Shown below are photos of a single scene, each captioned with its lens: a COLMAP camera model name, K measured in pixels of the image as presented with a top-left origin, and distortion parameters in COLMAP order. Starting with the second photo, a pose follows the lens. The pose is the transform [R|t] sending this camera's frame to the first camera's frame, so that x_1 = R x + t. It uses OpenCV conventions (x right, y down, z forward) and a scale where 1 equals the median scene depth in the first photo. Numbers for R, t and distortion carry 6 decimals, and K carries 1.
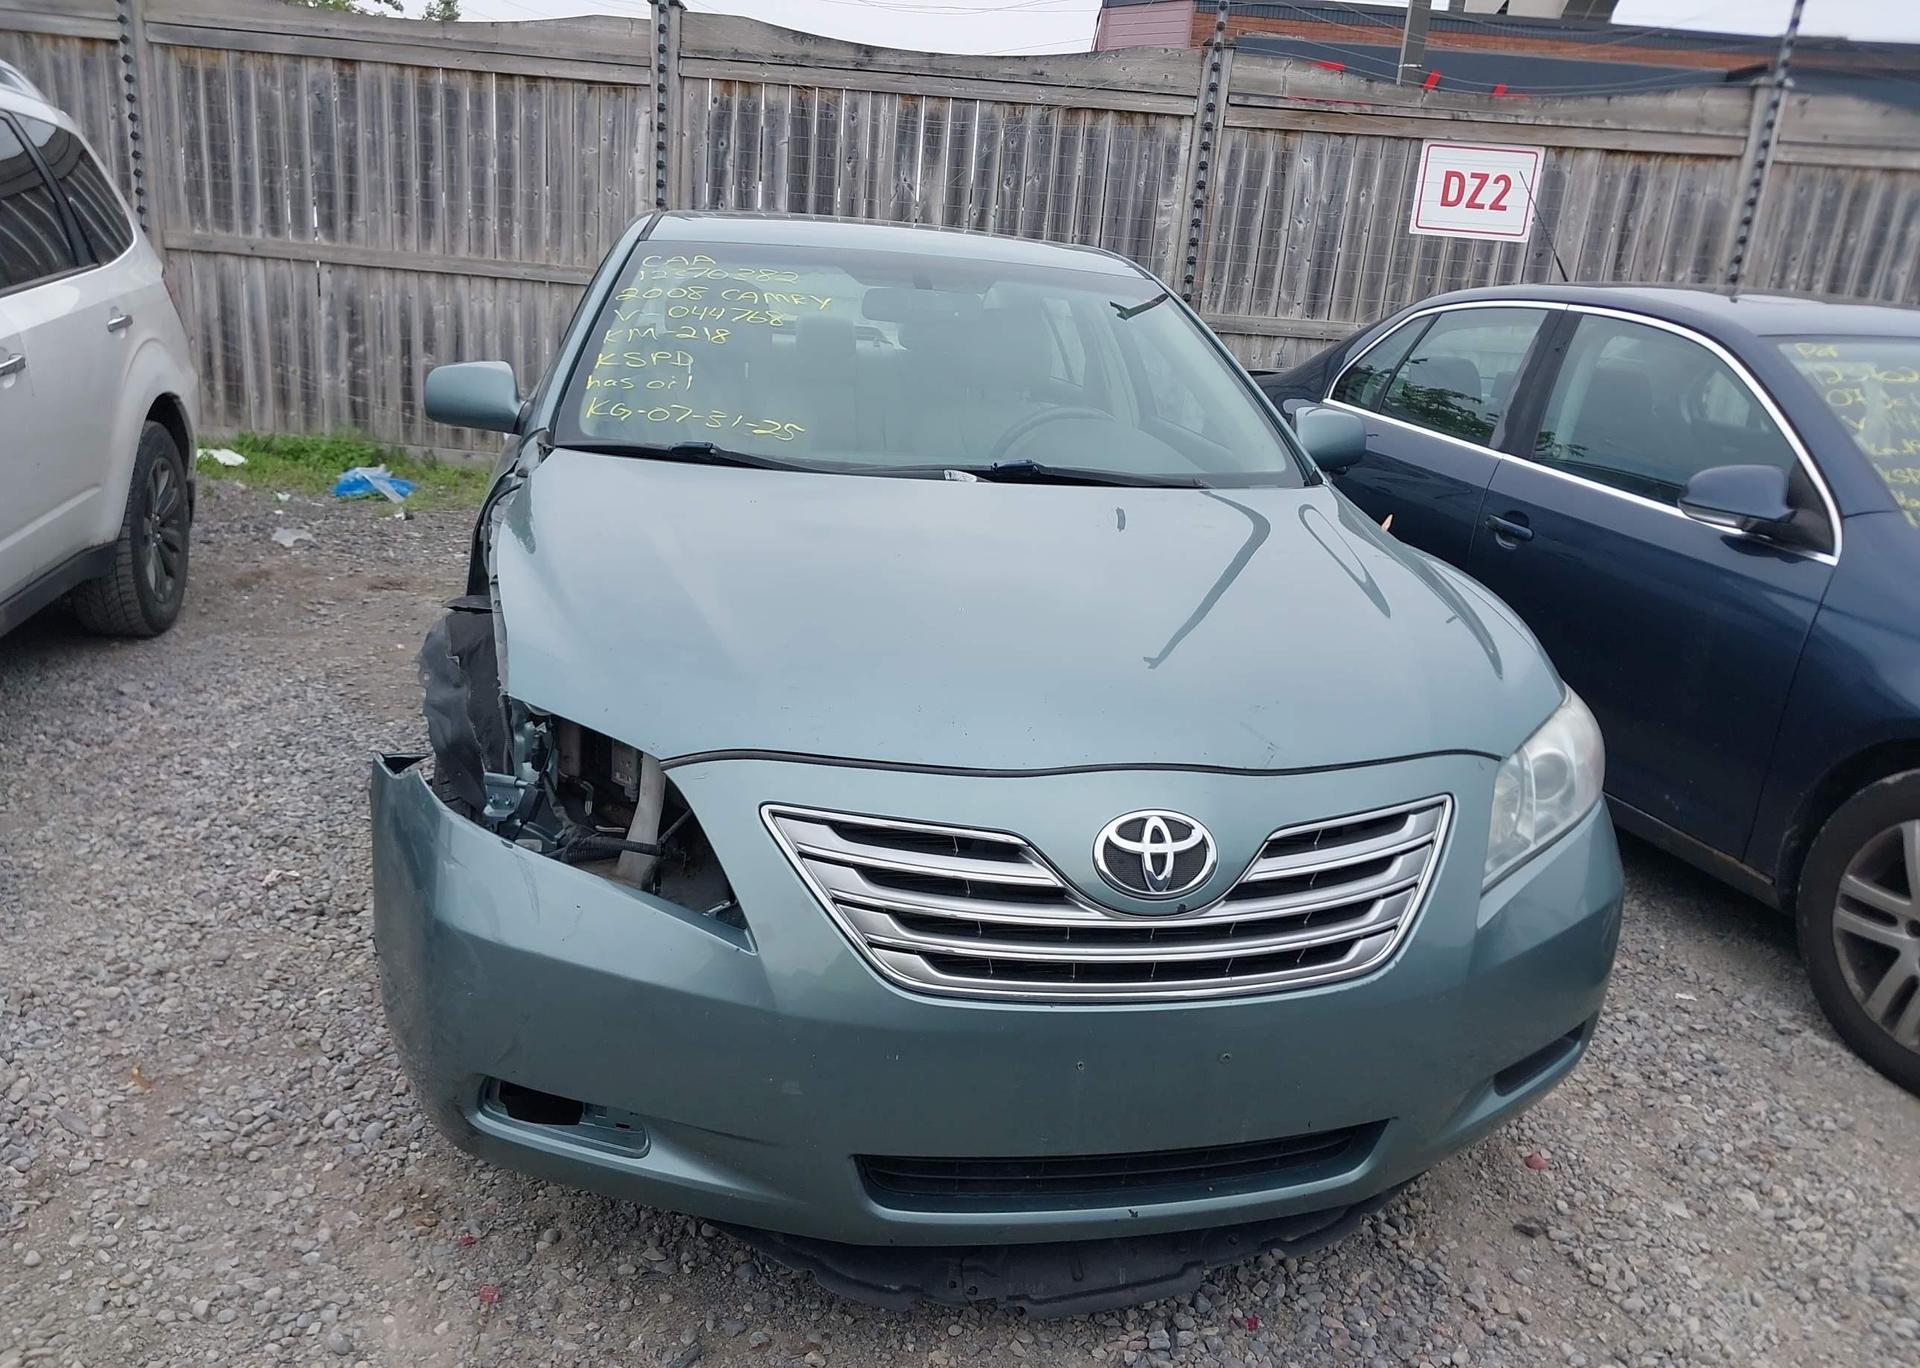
lens RADIAL K [[1497.6, 0, 966.9], [0, 1497.6, 705.9], [0, 0, 1]] dist [0.020571, -0.013671]
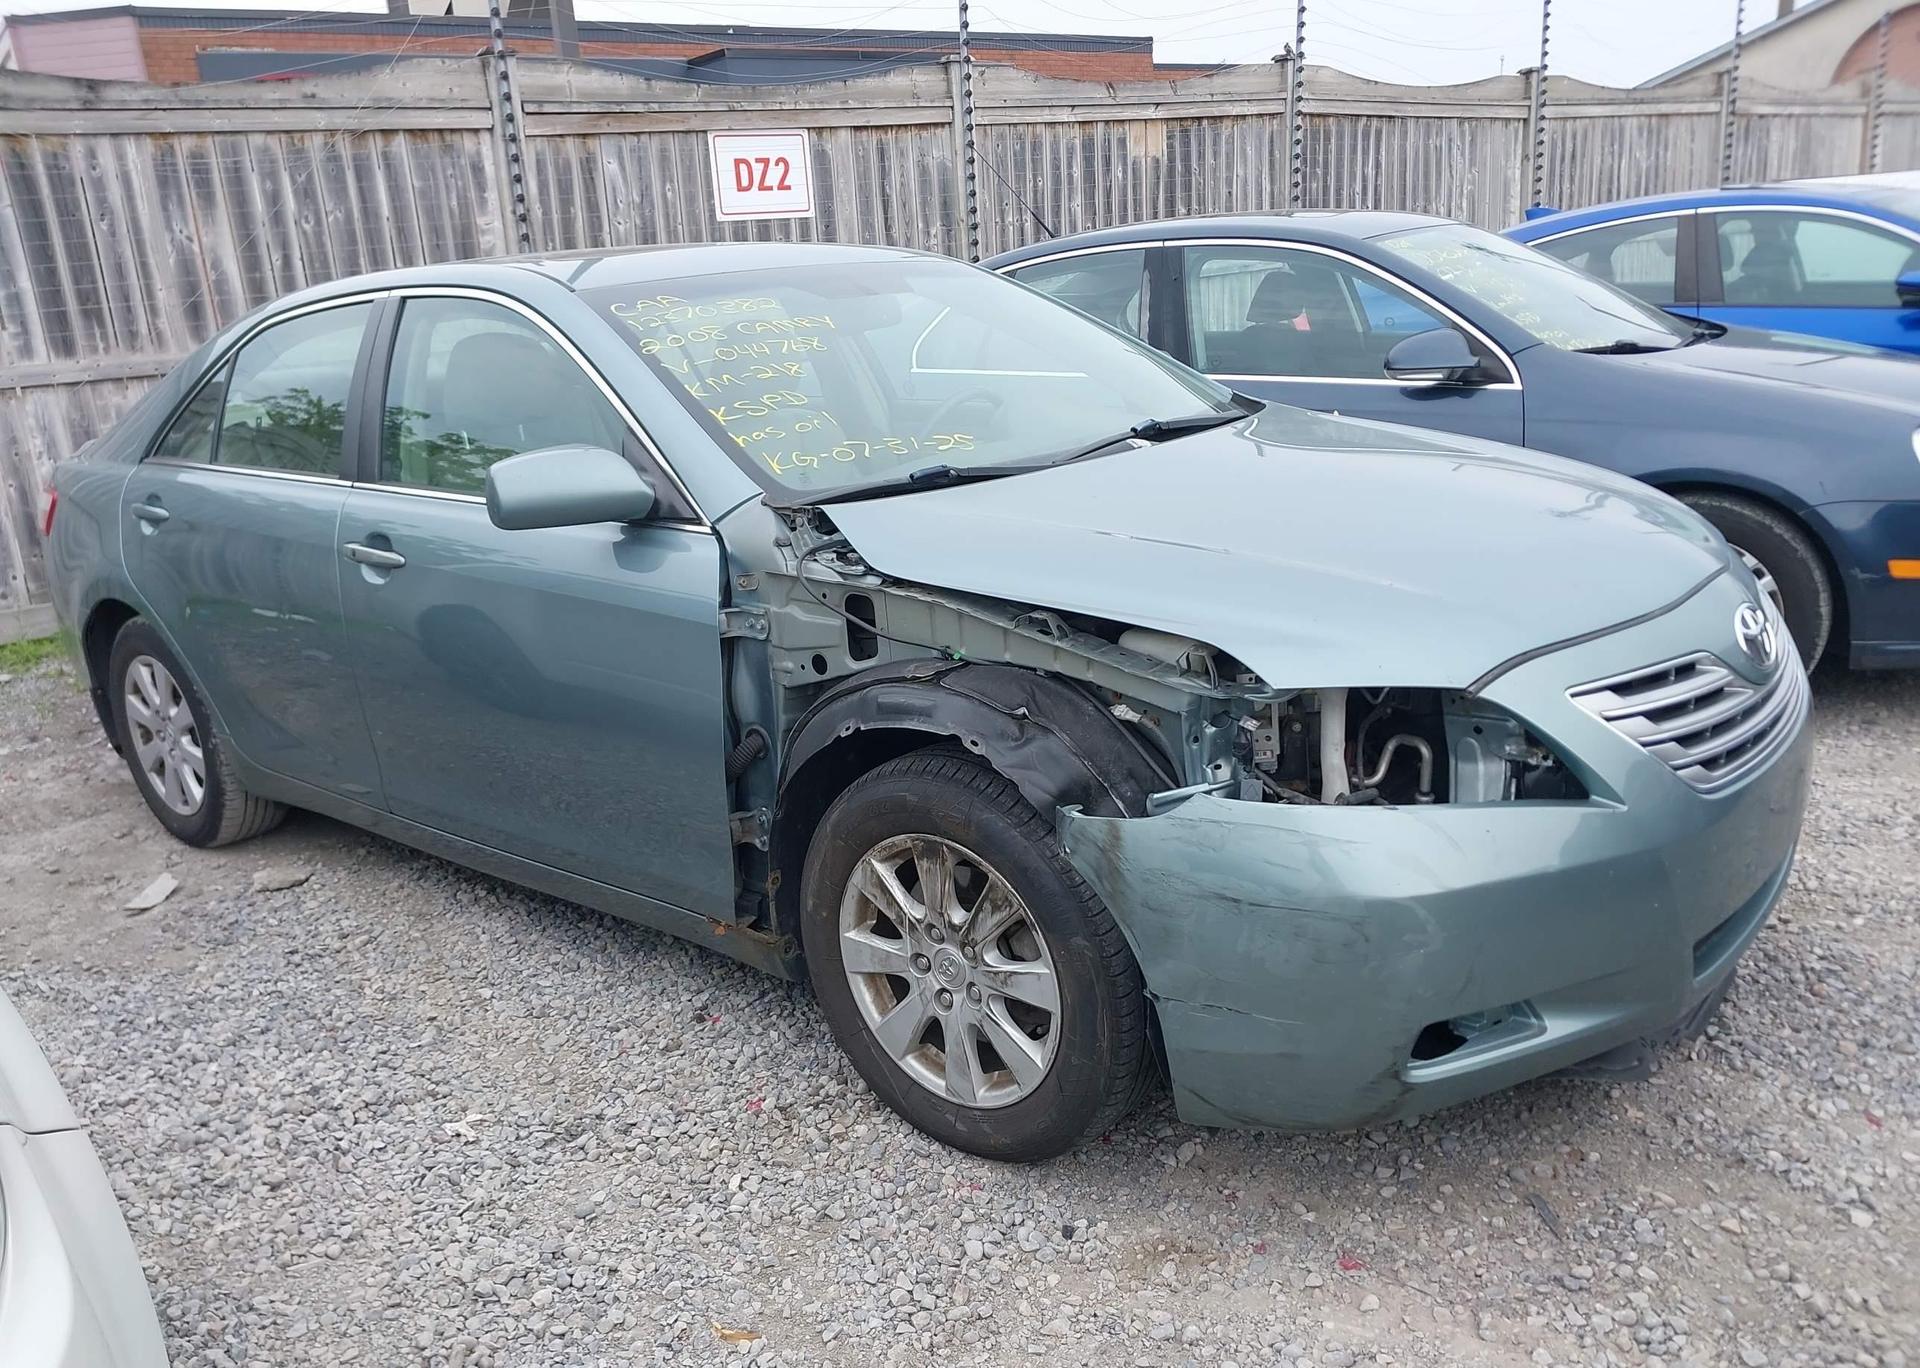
lens RADIAL K [[1497.6, 0, 987.6], [0, 1497.6, 711.2], [0, 0, 1]] dist [0.020571, -0.013671]
pose [[0.774795, -0.304626, 0.553982, -0.246195], [0.303375, 0.947926, 0.096952, -0.036404], [-0.554668, 0.092946, 0.826864, 0.063898]]
